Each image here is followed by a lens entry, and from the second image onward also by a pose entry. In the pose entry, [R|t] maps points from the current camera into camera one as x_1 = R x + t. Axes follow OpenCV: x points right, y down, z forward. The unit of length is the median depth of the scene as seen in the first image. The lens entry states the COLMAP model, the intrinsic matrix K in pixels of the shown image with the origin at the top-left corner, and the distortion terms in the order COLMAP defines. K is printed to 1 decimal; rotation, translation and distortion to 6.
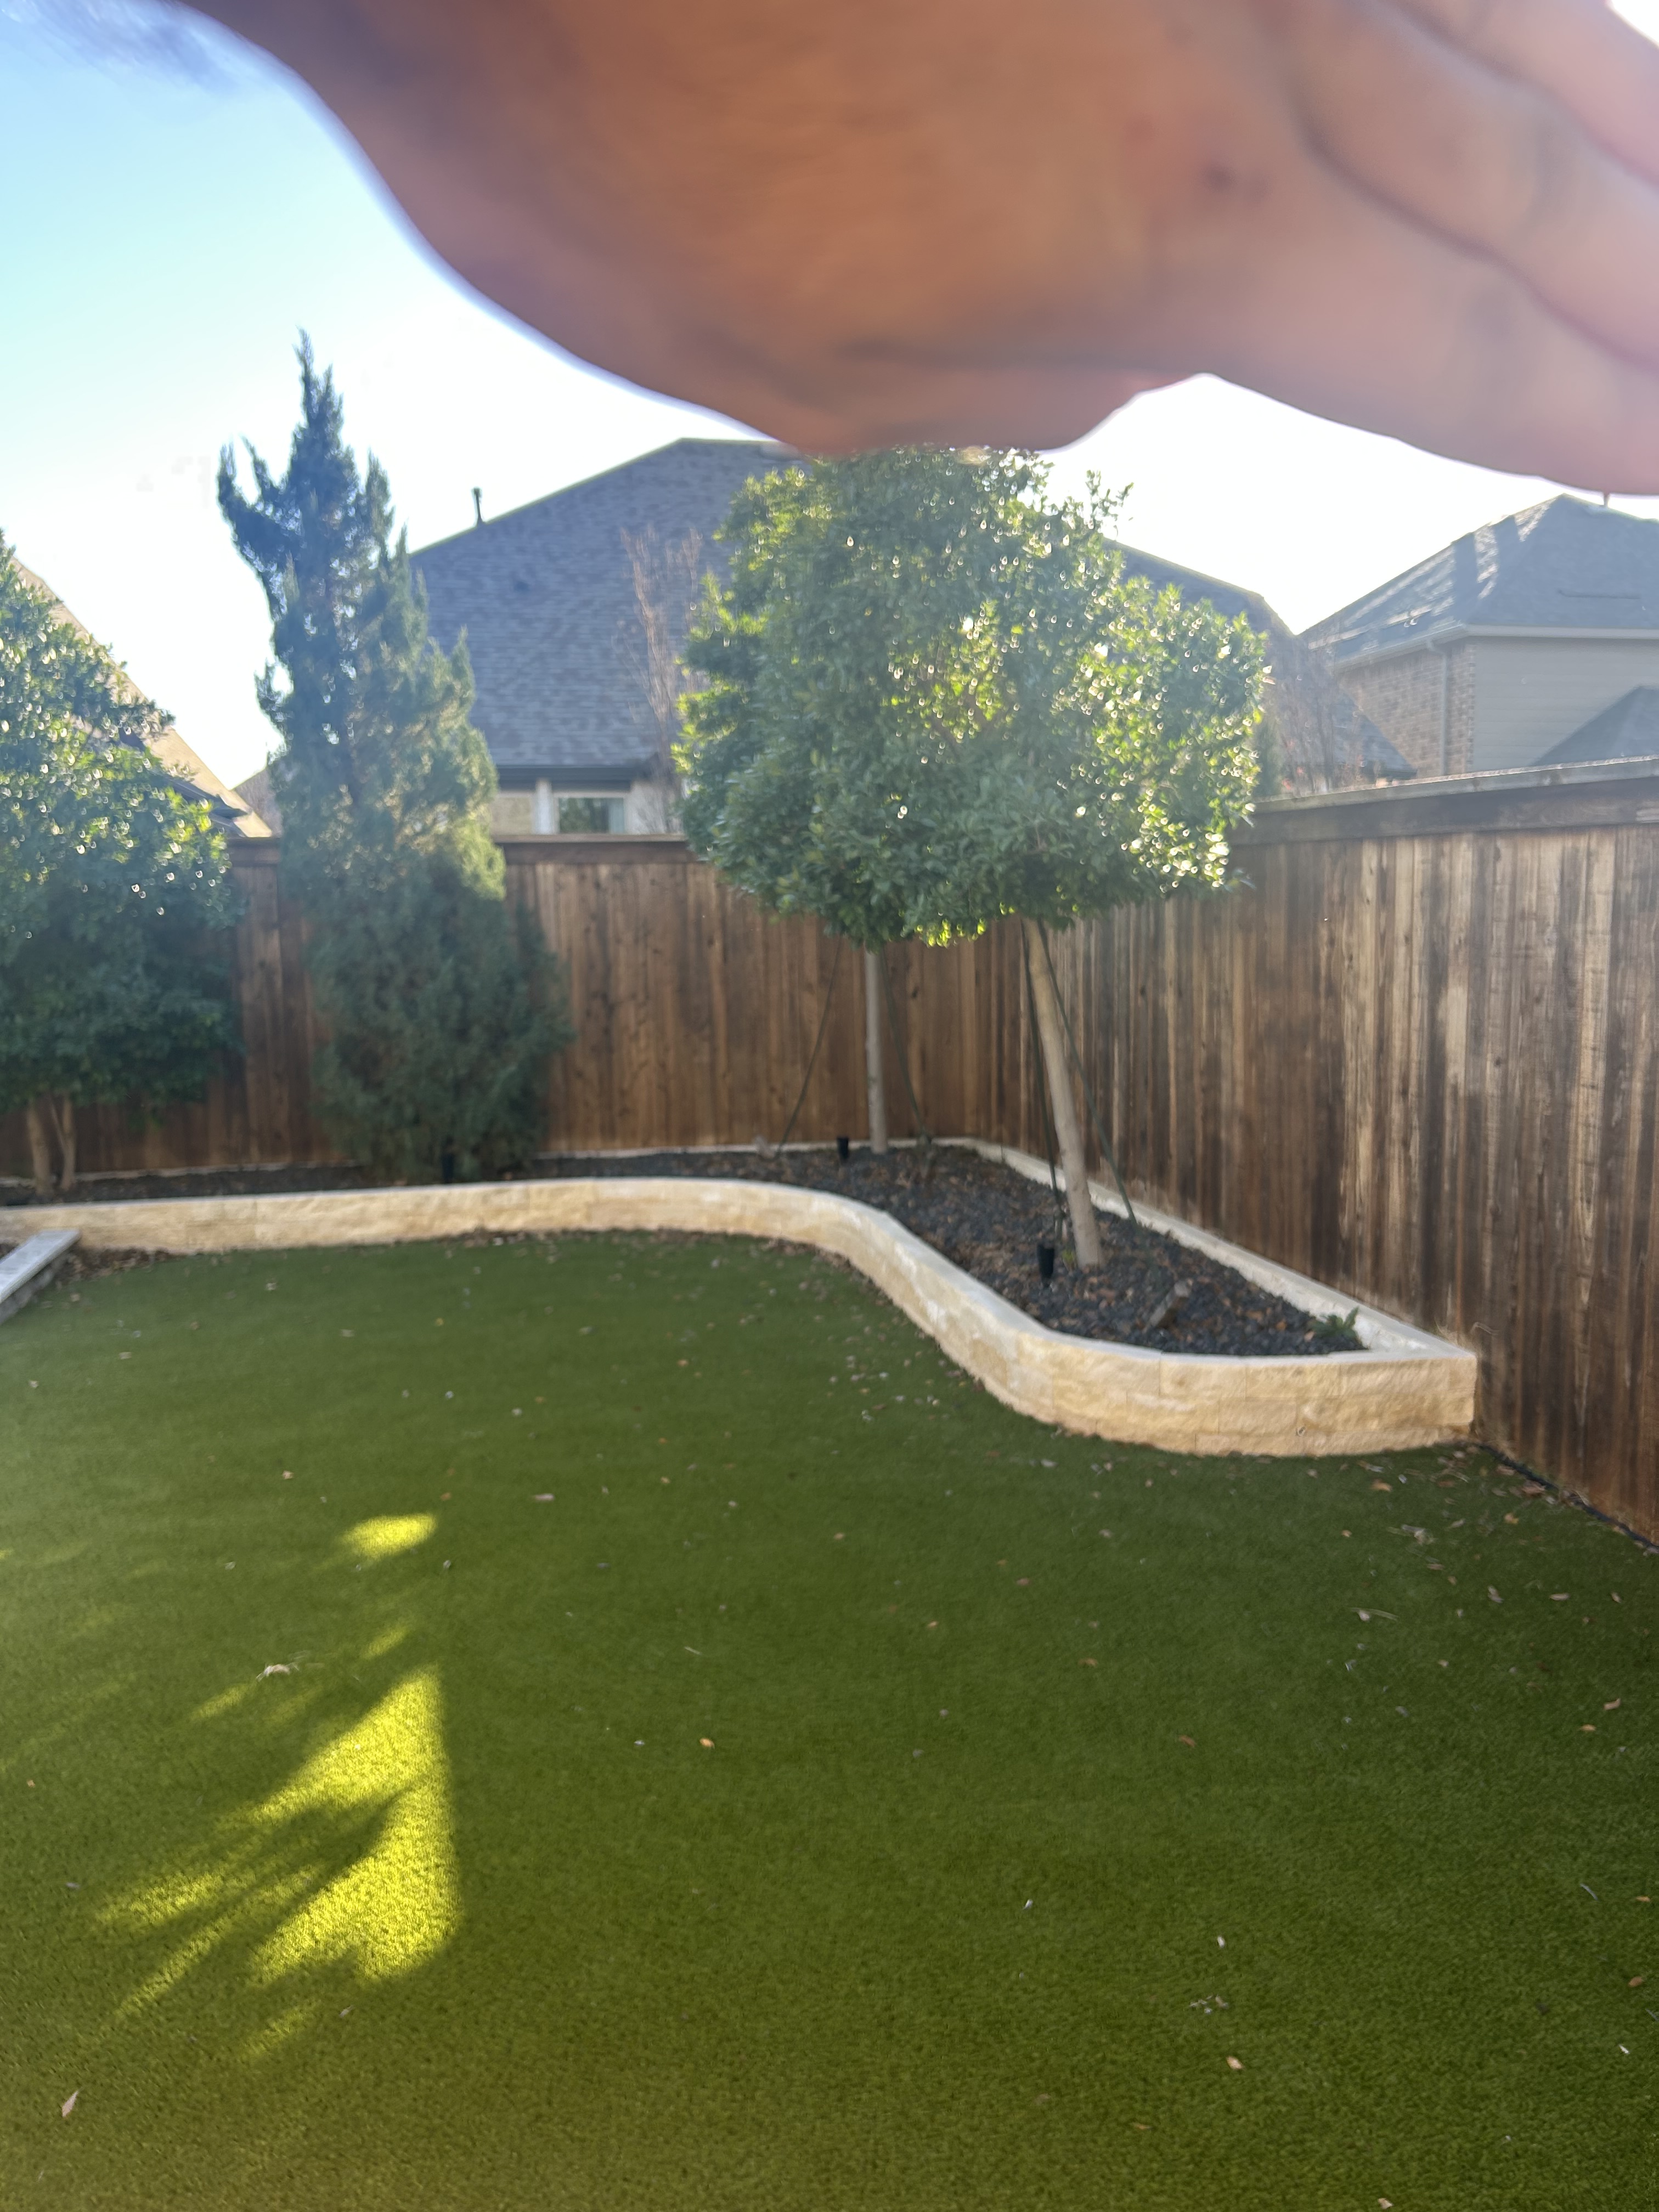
lens RADIAL K [[1667.4, 0, 829.5], [0, 1667.4, 1106.0], [0, 0, 1]] dist [0.070190, -0.163353]
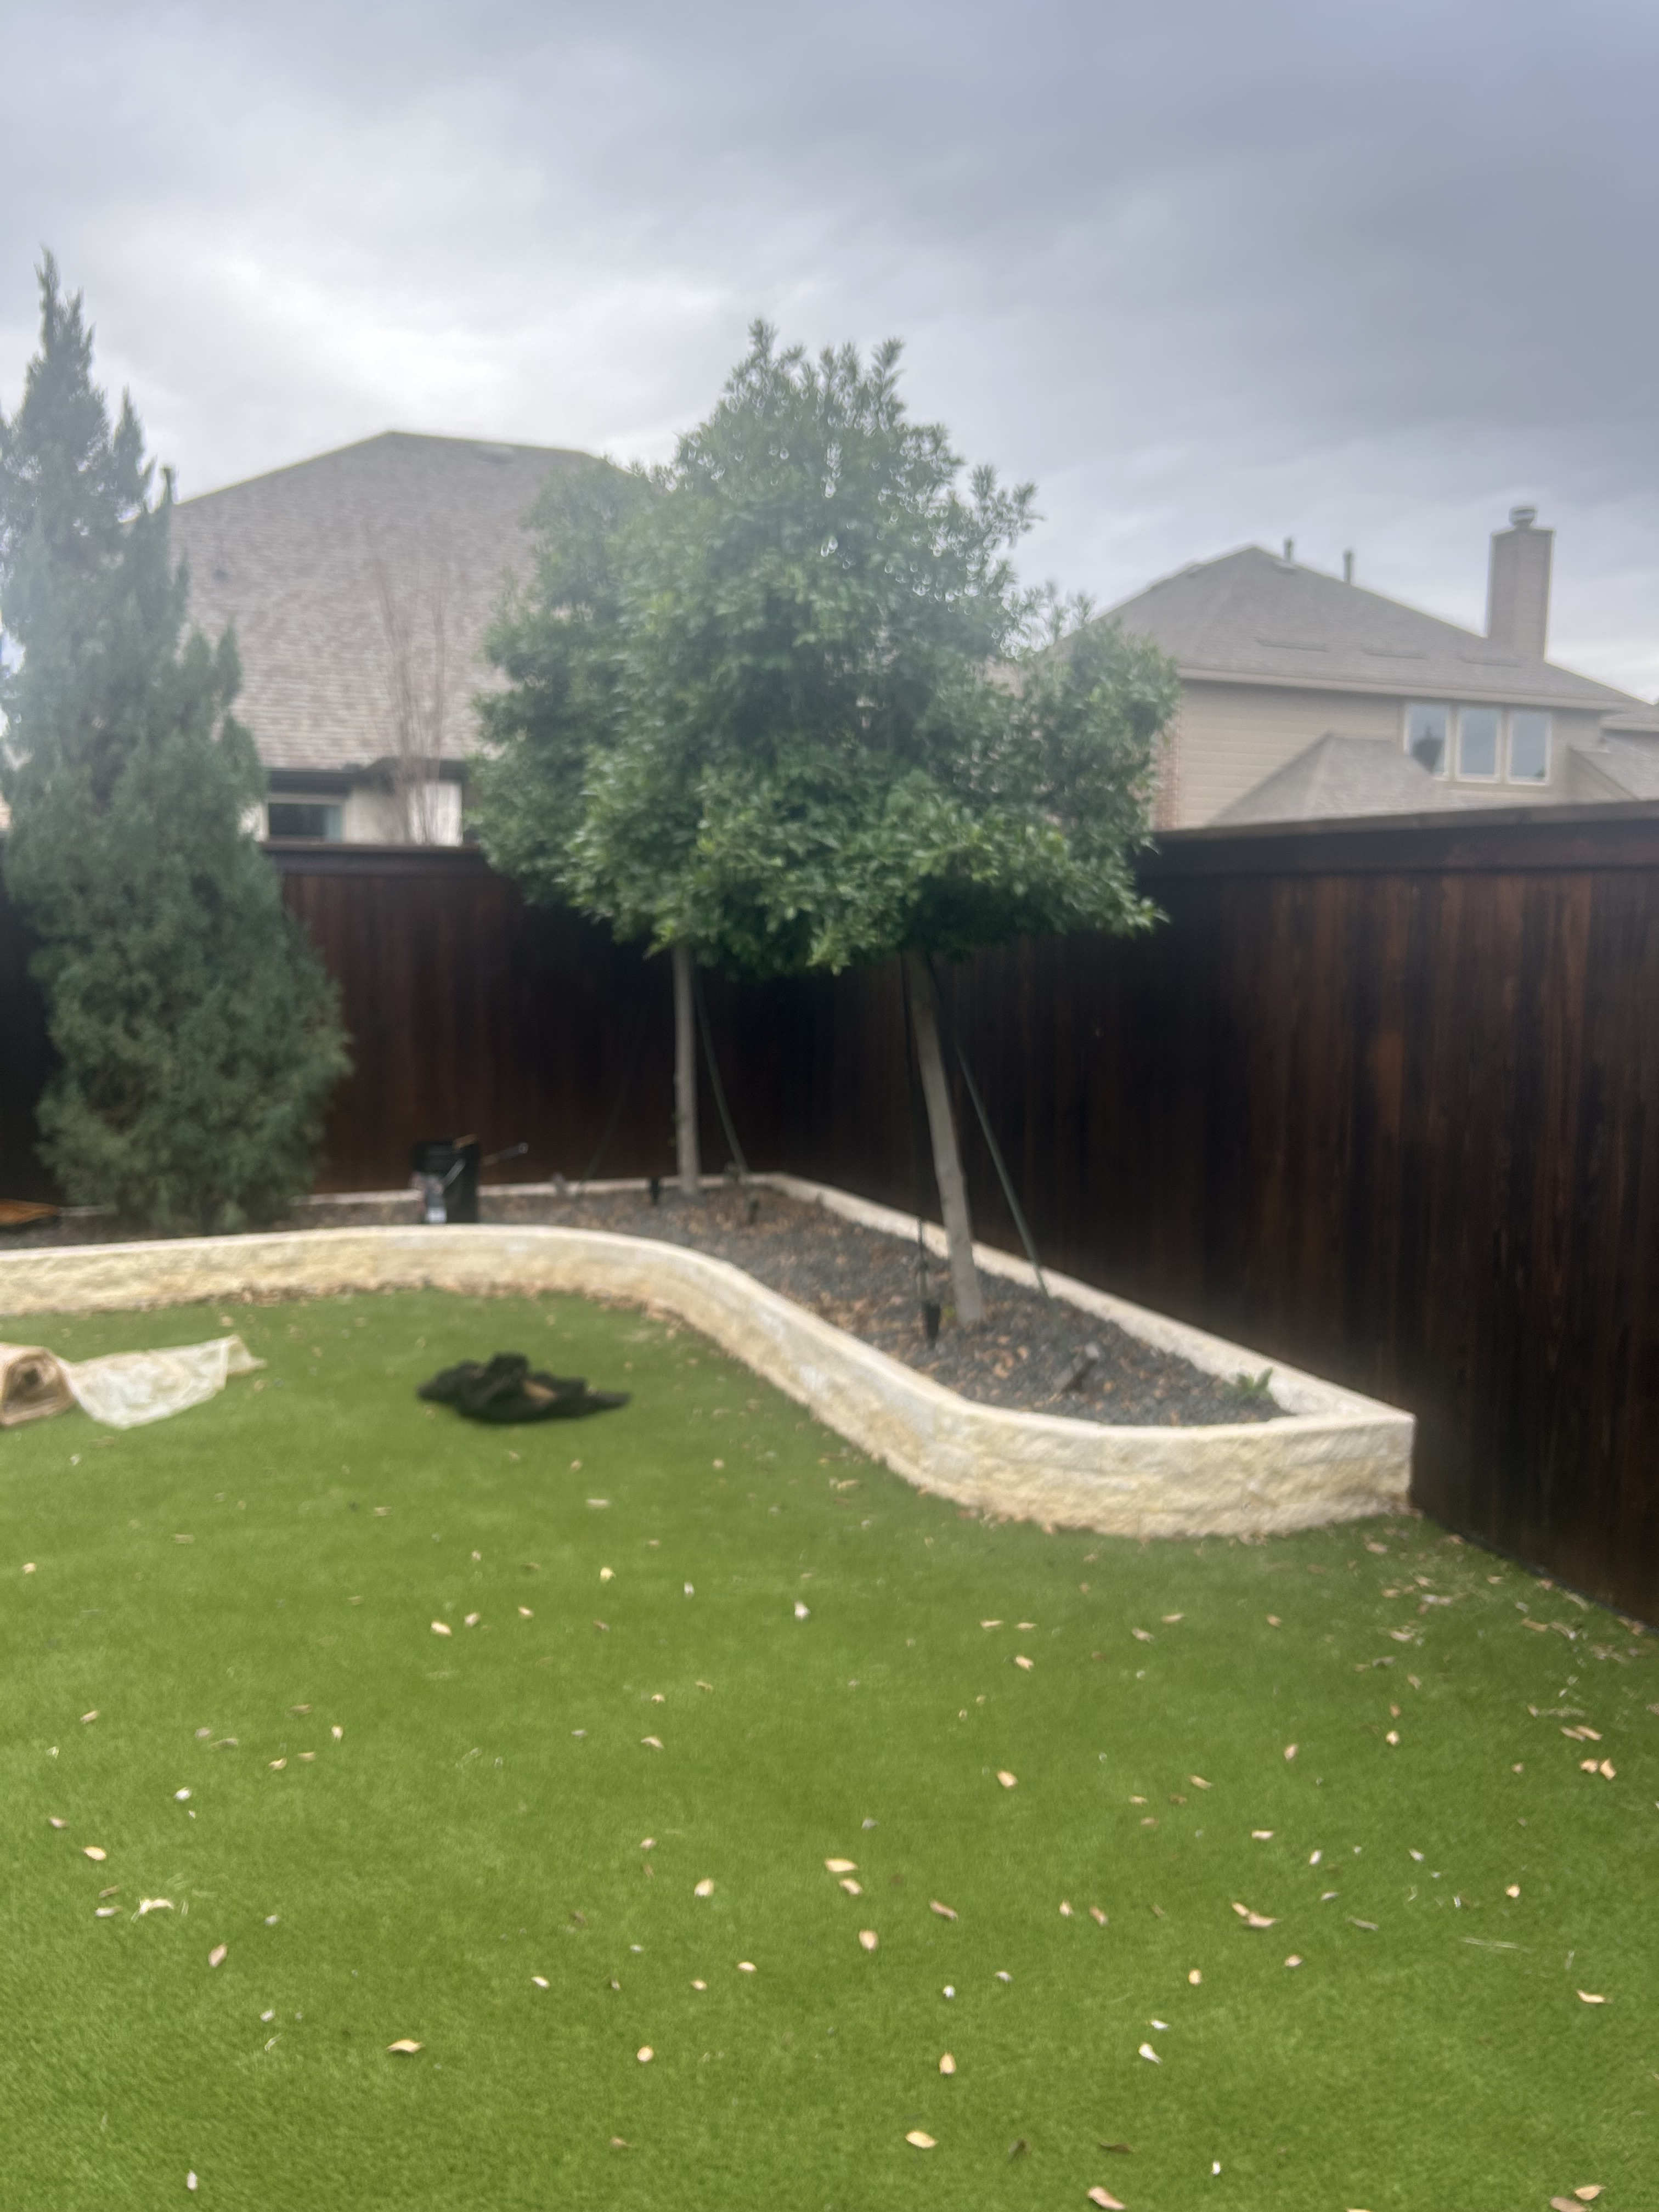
lens RADIAL K [[1675.3, 0, 829.5], [0, 1675.3, 1106.0], [0, 0, 1]] dist [0.108805, -0.169987]
pose [[0.983162, 0.002044, 0.182724, -0.104472], [0.000576, 0.999898, -0.014283, -0.013476], [-0.182734, 0.014148, 0.983061, 0.101450]]
